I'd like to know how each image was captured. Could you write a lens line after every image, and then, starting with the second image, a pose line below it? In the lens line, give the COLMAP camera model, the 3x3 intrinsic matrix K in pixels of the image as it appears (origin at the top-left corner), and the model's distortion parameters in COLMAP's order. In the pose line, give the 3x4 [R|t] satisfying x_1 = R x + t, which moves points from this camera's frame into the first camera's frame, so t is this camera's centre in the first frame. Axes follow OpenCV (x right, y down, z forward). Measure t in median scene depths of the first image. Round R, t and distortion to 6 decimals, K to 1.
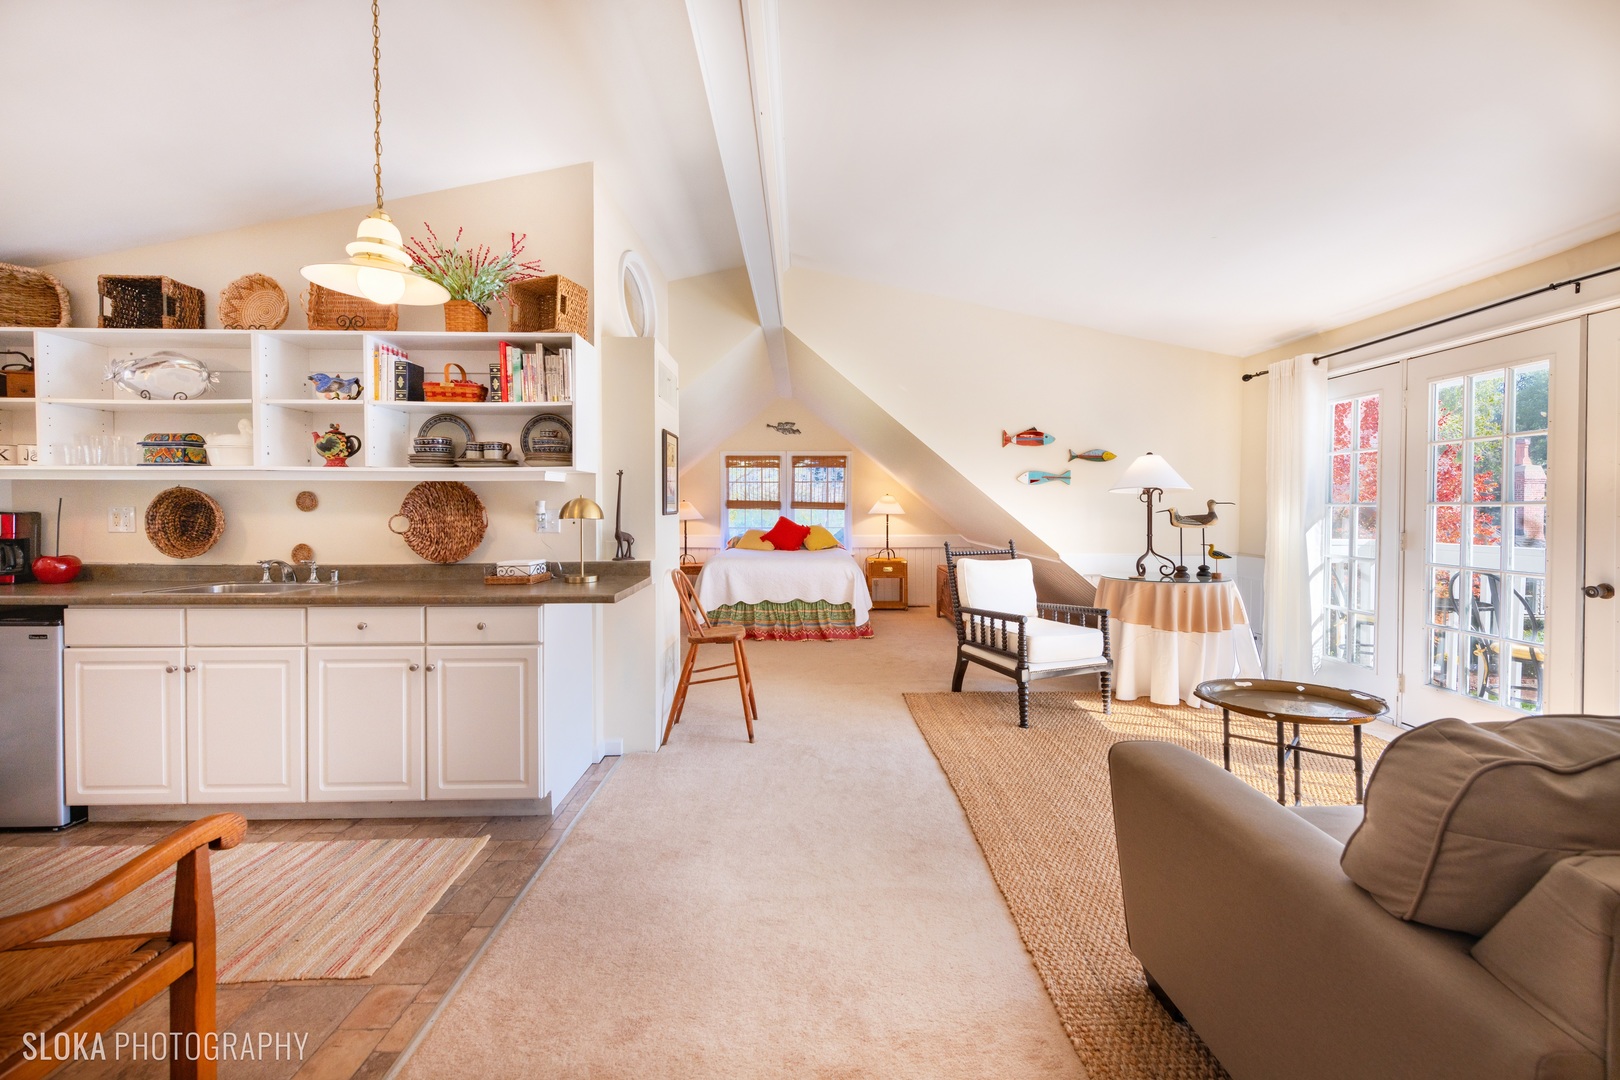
lens RADIAL K [[640.5, 0, 812.7], [0, 640.5, 525.6], [0, 0, 1]] dist [0.002290, -0.000091]
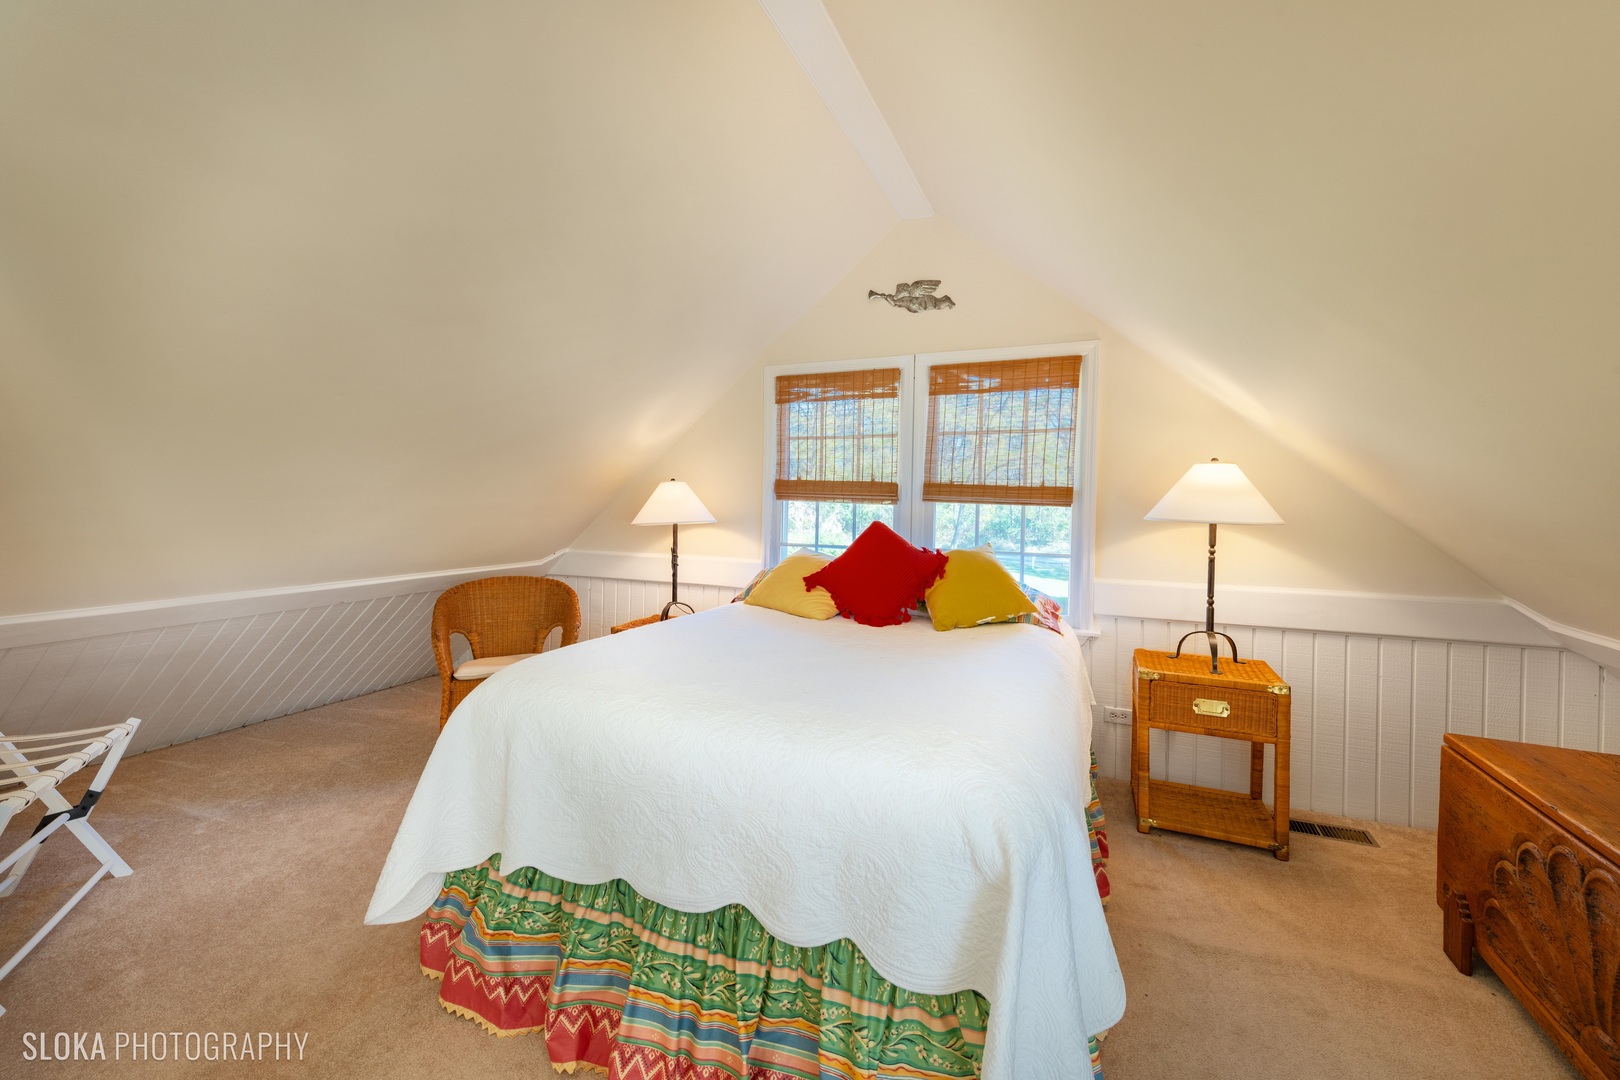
lens RADIAL K [[640.5, 0, 807.0], [0, 640.5, 511.3], [0, 0, 1]] dist [0.002290, -0.000091]
pose [[0.904673, 0.021835, -0.425546, 0.068168], [-0.023118, 0.999730, 0.002150, -0.019336], [0.425478, 0.007893, 0.904934, 0.615682]]
